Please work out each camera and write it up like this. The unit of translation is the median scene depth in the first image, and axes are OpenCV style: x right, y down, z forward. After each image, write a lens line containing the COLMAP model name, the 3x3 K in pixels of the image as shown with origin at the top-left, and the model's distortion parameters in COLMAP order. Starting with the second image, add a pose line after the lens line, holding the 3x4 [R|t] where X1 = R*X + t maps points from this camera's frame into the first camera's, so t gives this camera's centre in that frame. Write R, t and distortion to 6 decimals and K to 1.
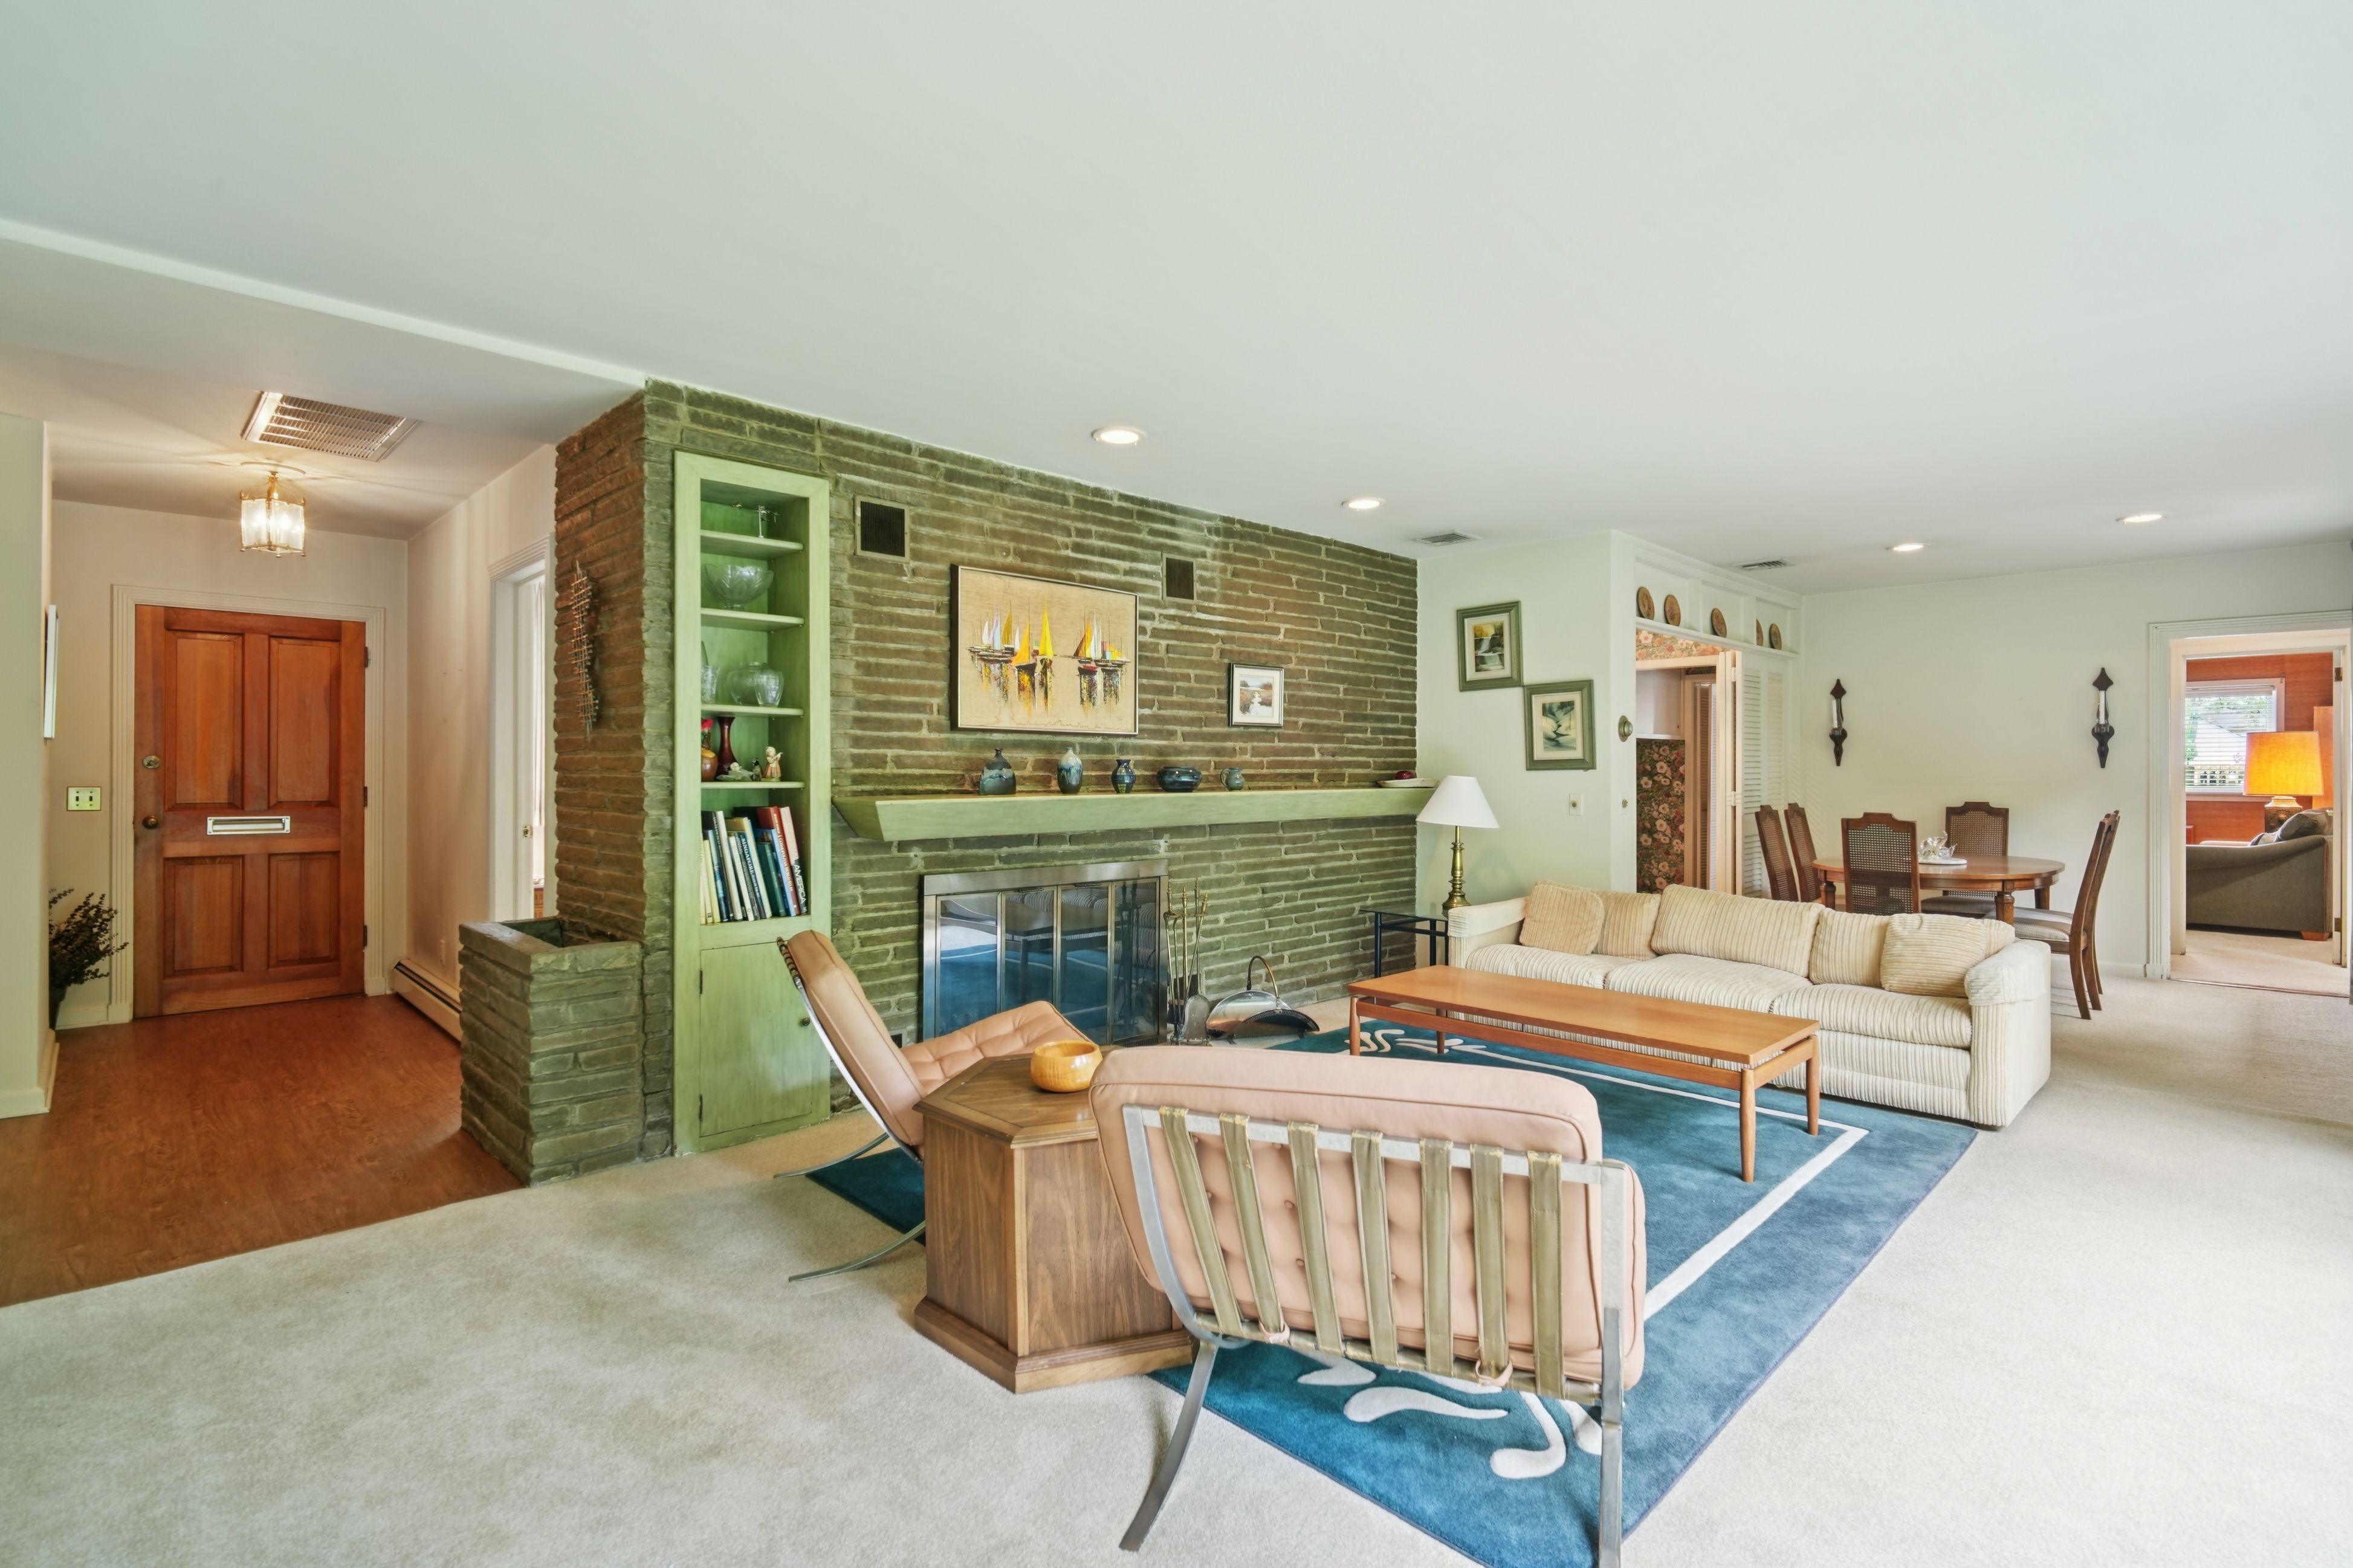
lens RADIAL K [[1096.3, 0, 1196.8], [0, 1096.3, 772.8], [0, 0, 1]] dist [-0.004946, -0.000718]
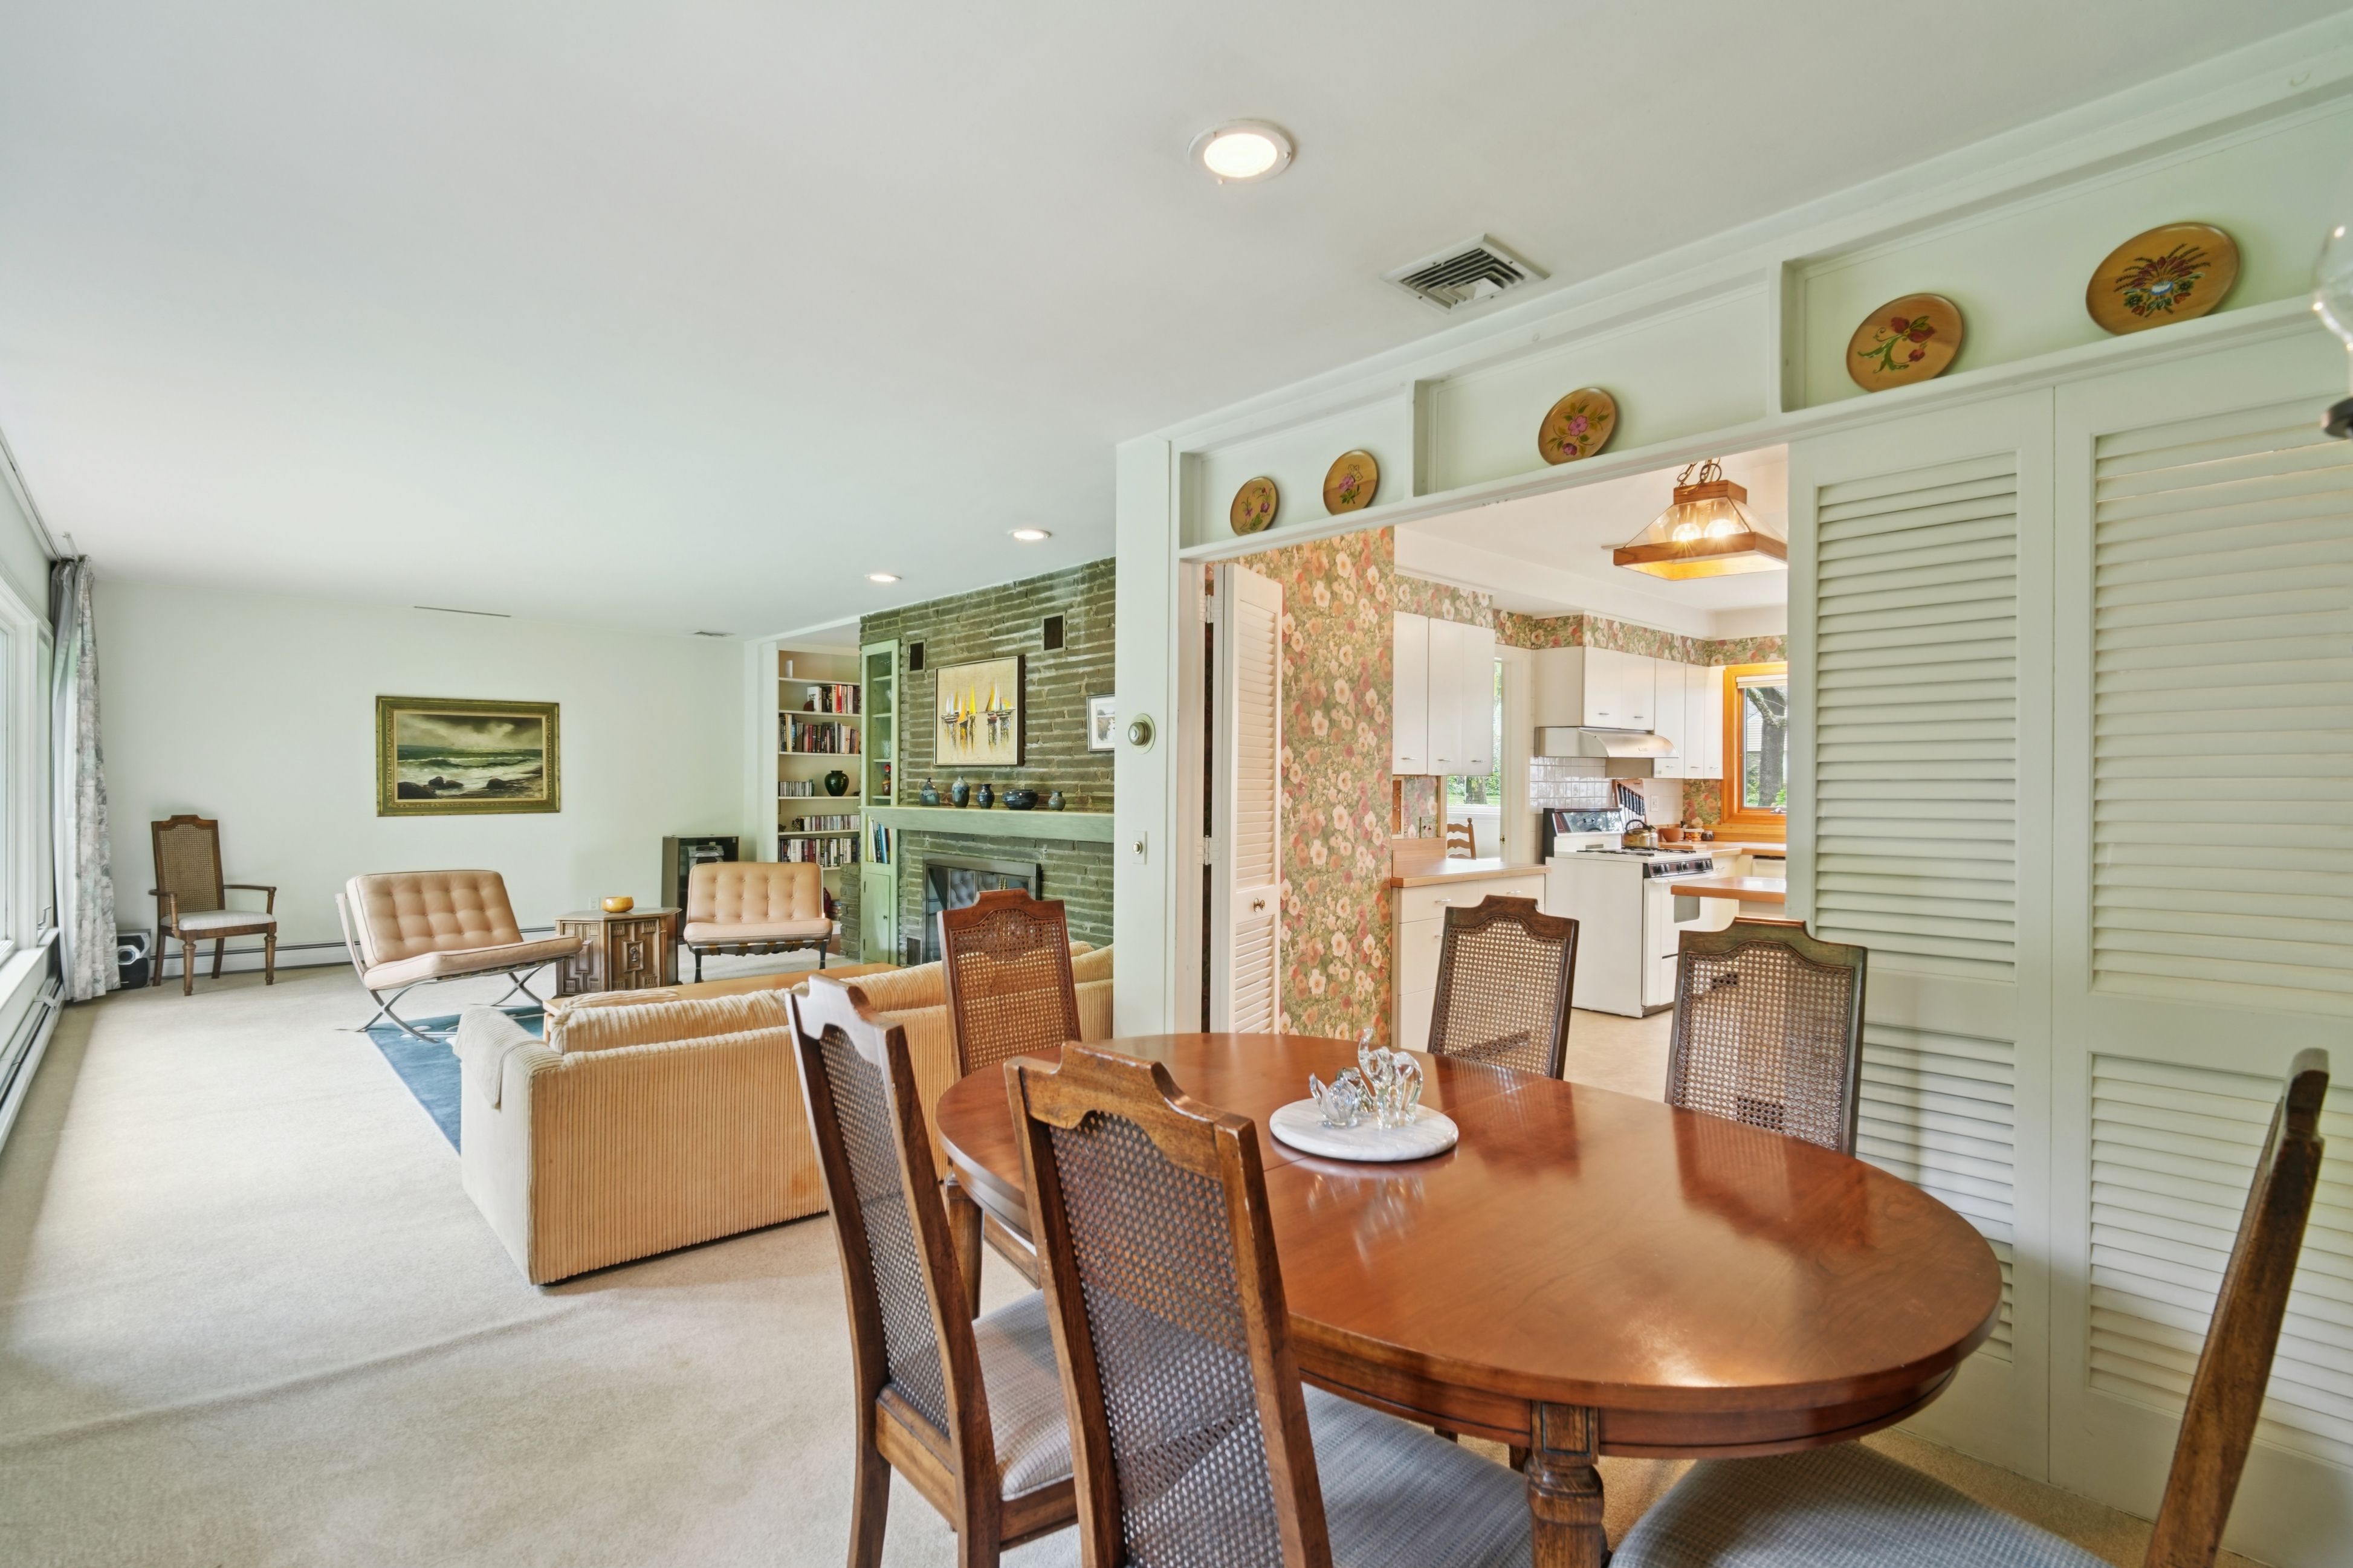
lens RADIAL K [[1096.3, 0, 1180.0], [0, 1096.3, 791.1], [0, 0, 1]] dist [-0.004946, -0.000718]
pose [[-0.049983, 0.002684, -0.998746, 1.105338], [-0.011451, 0.999929, 0.003261, -0.008888], [0.998684, 0.011600, -0.049949, 1.128865]]
